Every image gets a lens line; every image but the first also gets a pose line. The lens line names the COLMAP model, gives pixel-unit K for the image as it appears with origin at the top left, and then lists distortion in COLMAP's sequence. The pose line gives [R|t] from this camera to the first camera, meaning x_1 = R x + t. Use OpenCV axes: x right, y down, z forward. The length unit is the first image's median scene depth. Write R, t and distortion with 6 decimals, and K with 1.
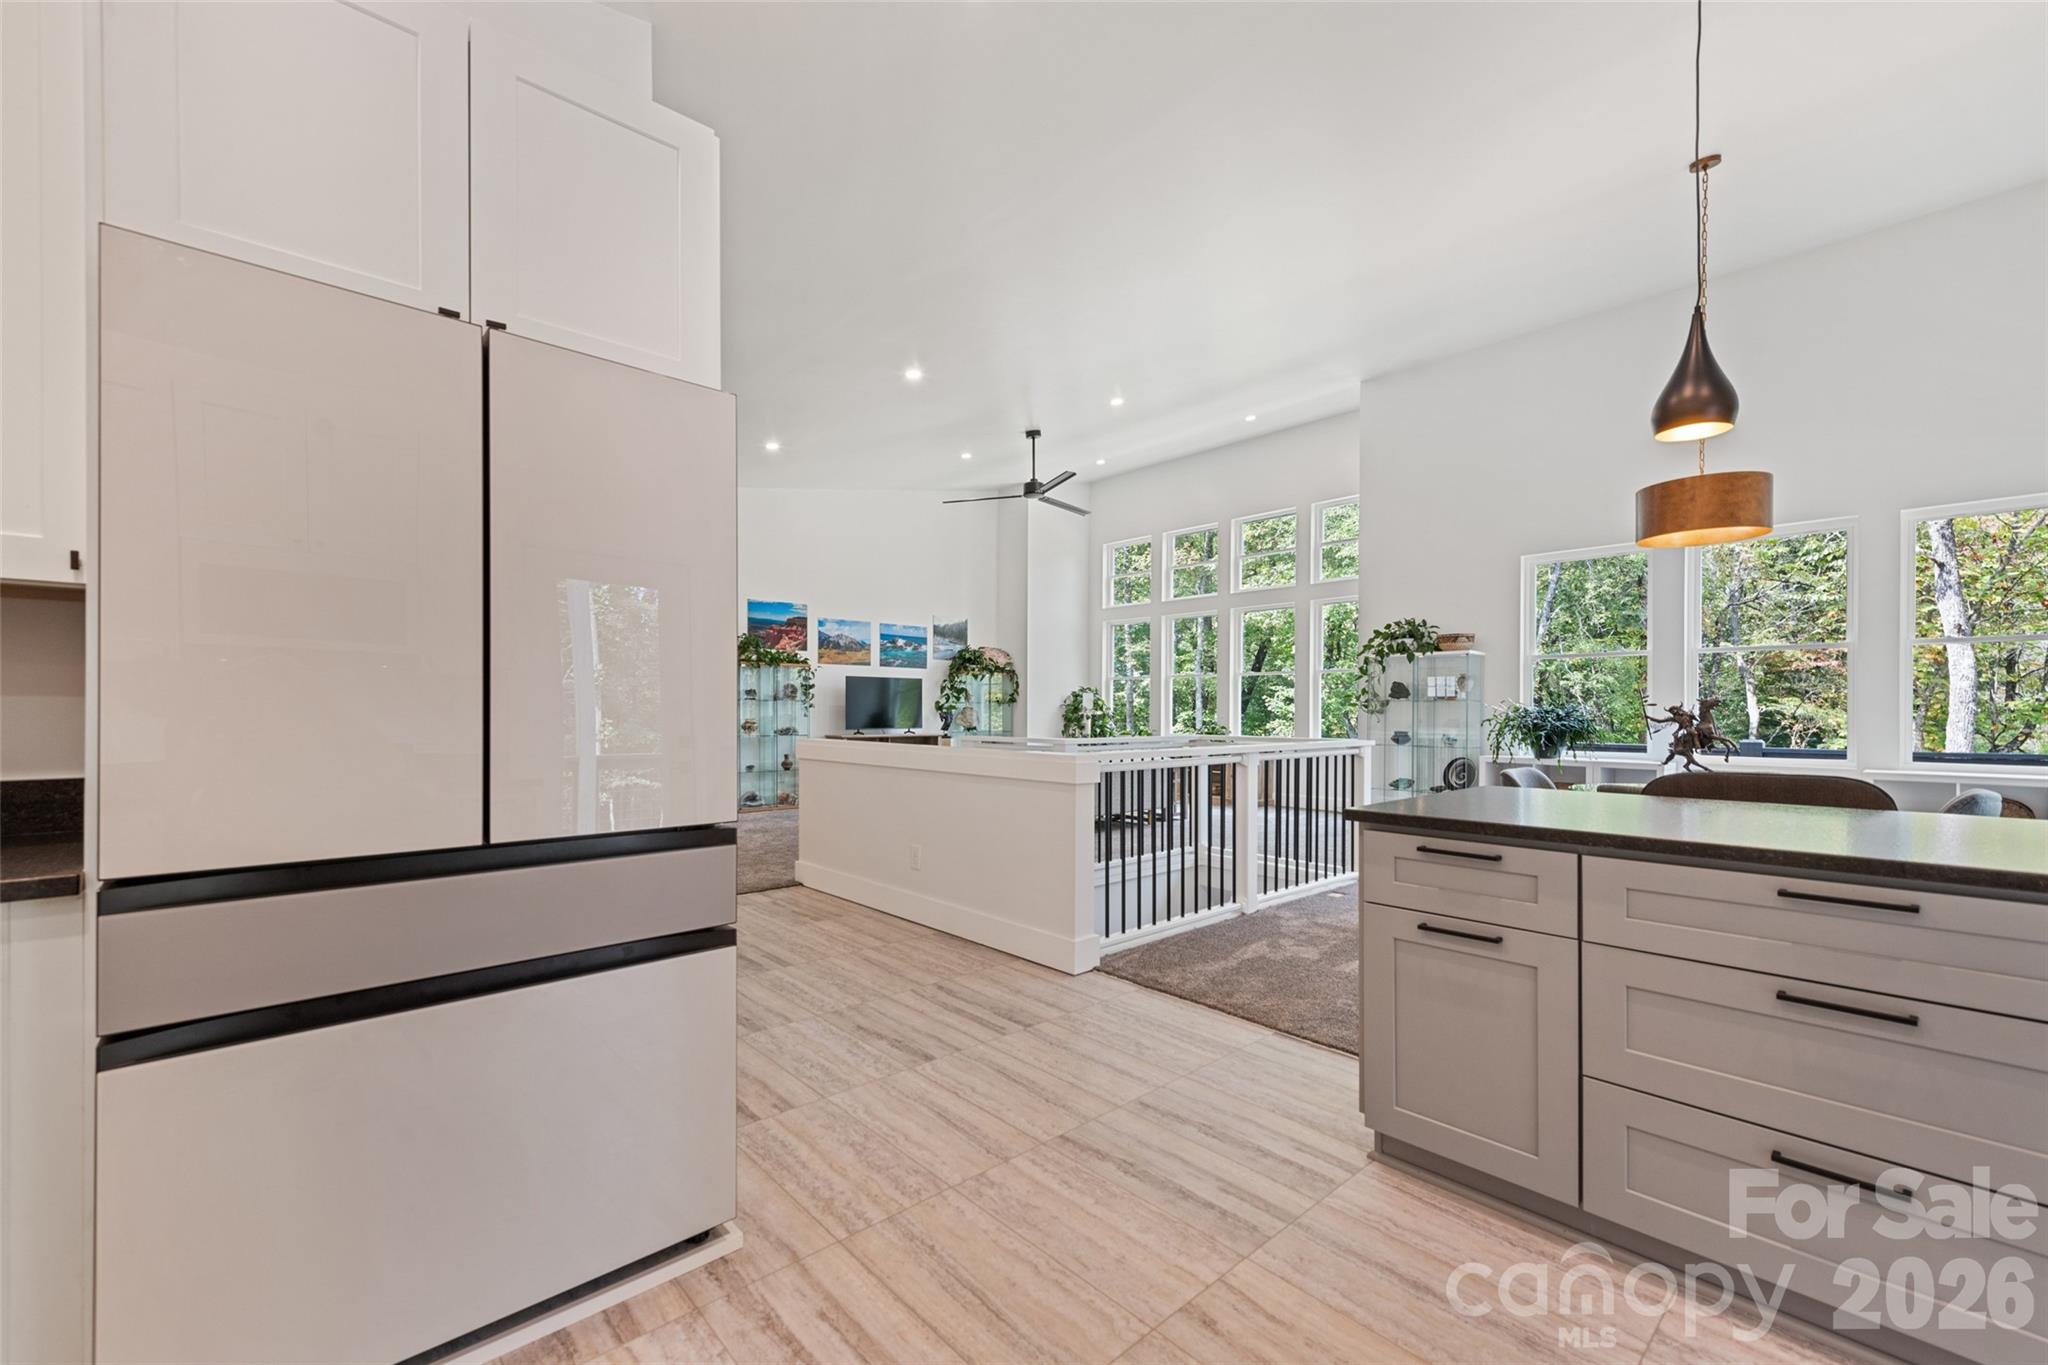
lens RADIAL K [[828.3, 0, 996.9], [0, 828.3, 712.5], [0, 0, 1]] dist [0.007273, -0.001007]
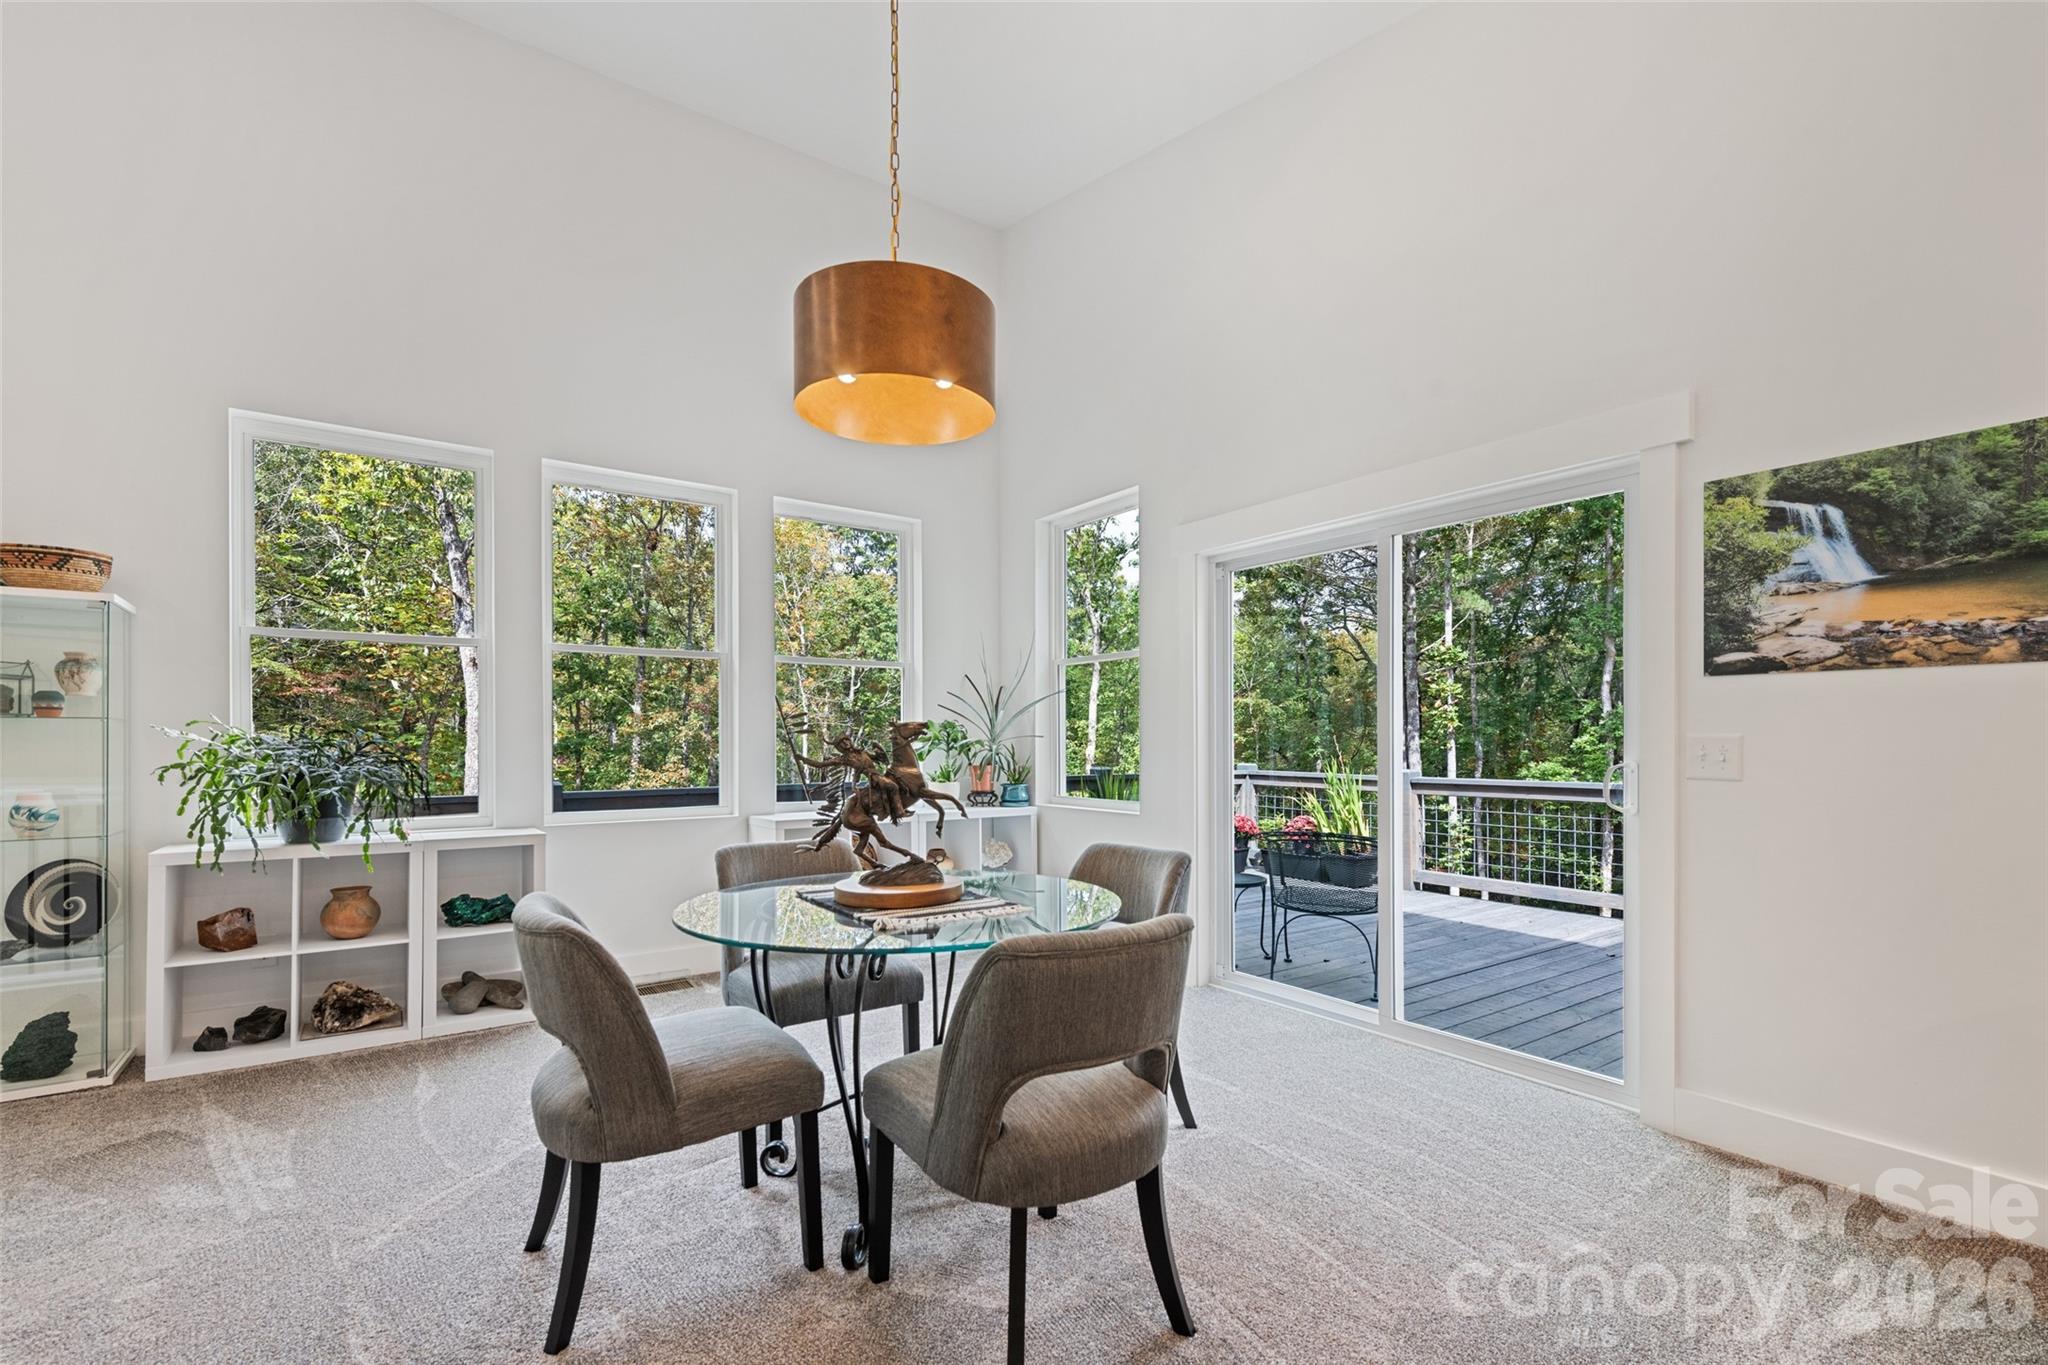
lens RADIAL K [[906.1, 0, 1039.0], [0, 906.1, 738.1], [0, 0, 1]] dist [0.012121, -0.000748]
pose [[0.095236, -0.002493, 0.995452, 0.116190], [0.005157, 0.999985, 0.002011, -0.002362], [-0.995441, 0.004942, 0.095248, 0.350672]]
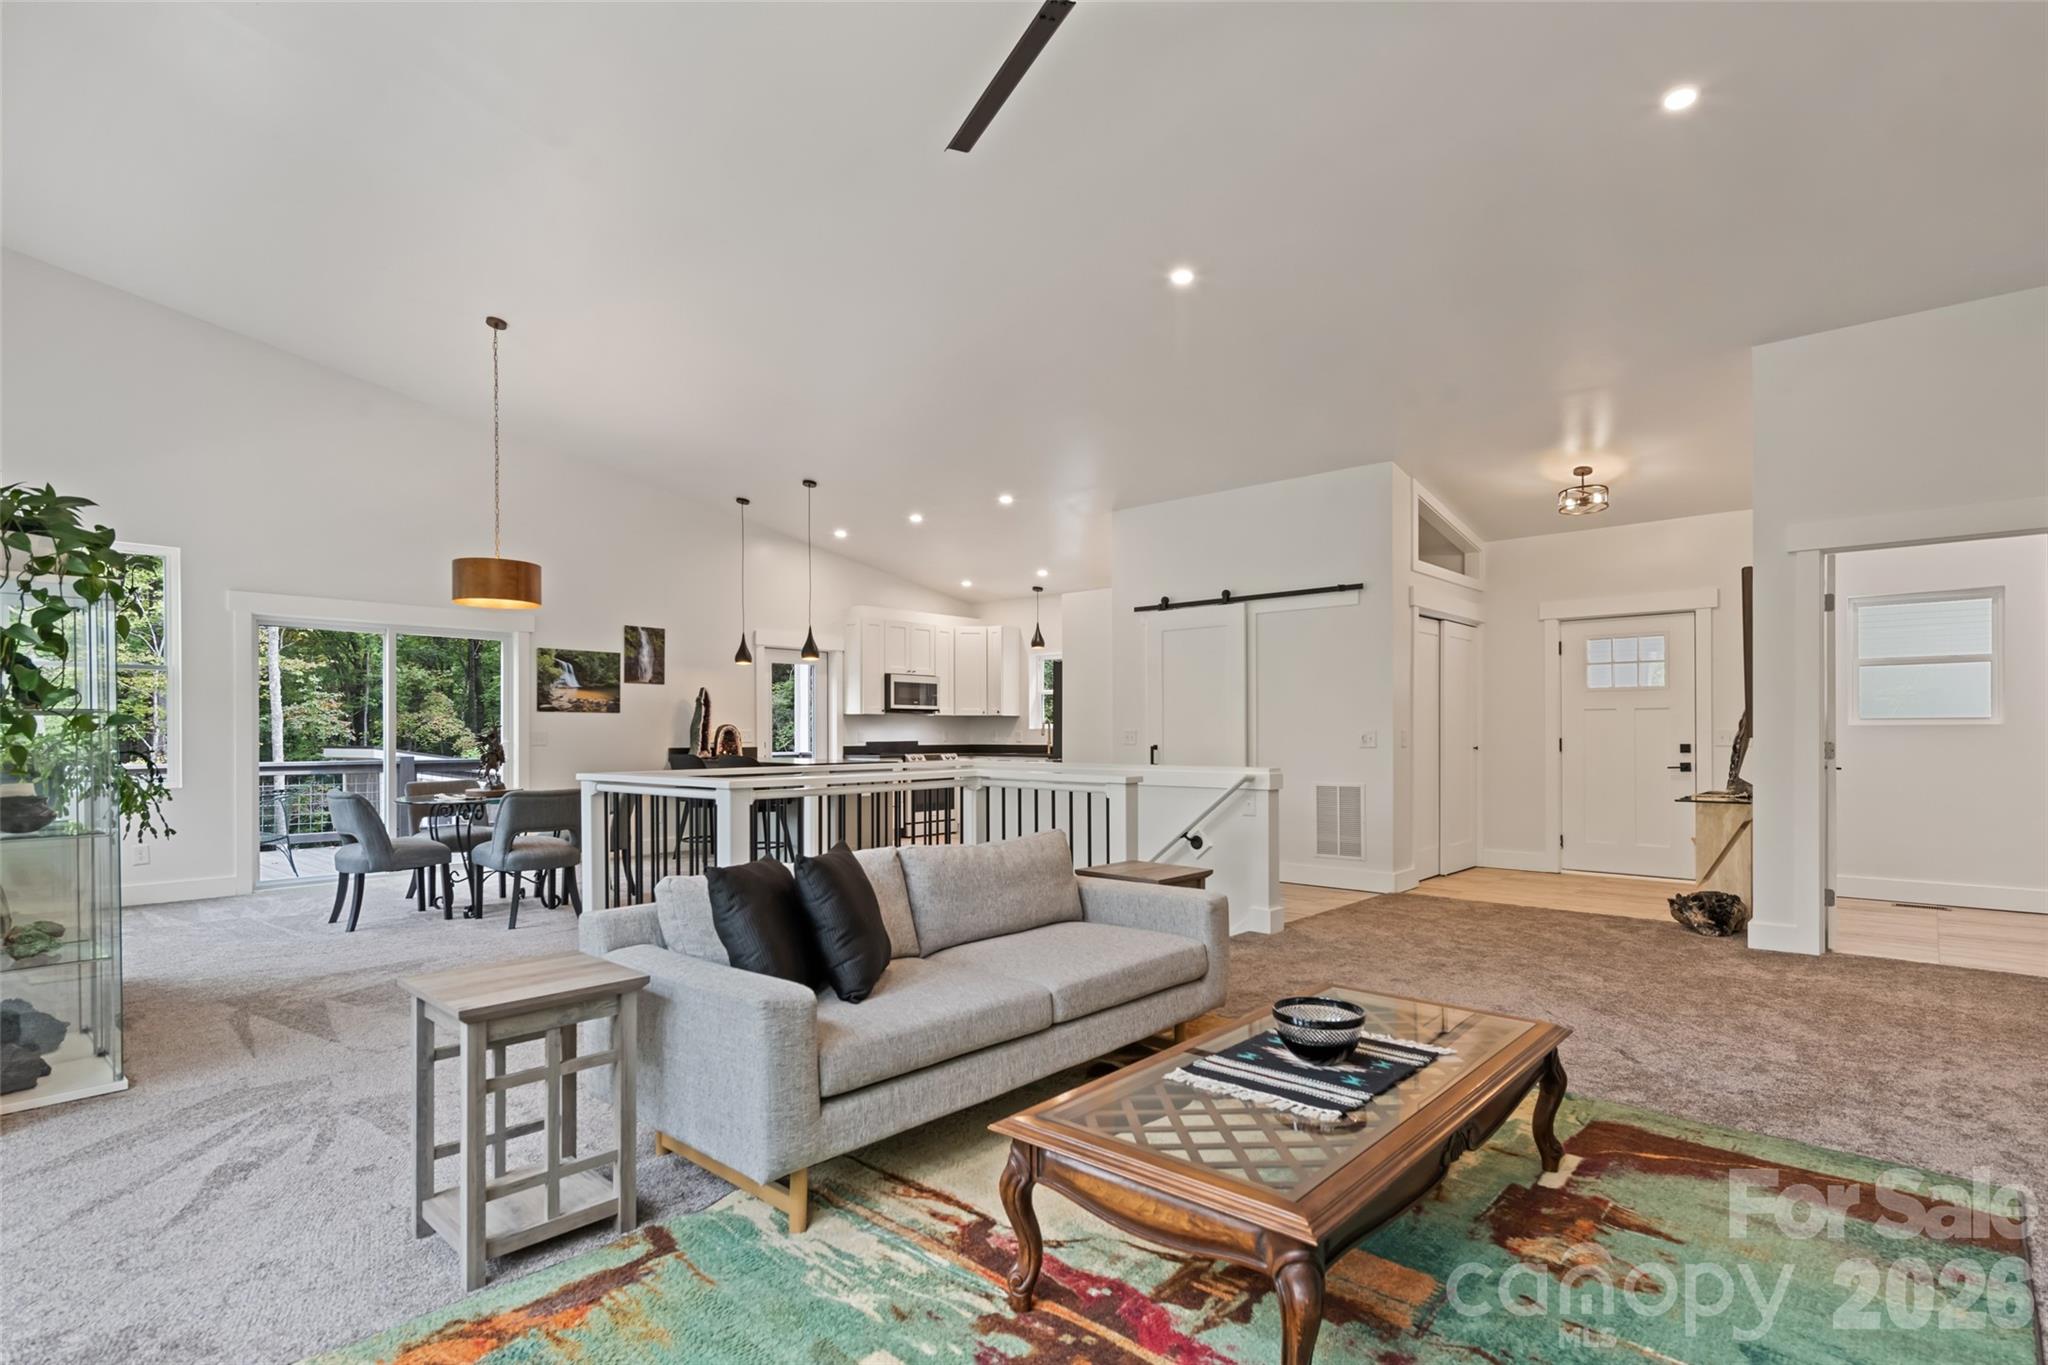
lens RADIAL K [[1004.6, 0, 1040.0], [0, 1004.6, 737.4], [0, 0, 1]] dist [0.006799, 0.000569]
pose [[-0.990135, -0.000175, -0.140116, 0.086992], [-0.001575, 0.999950, 0.009886, -0.005686], [0.140107, 0.010009, -0.990086, 1.103476]]
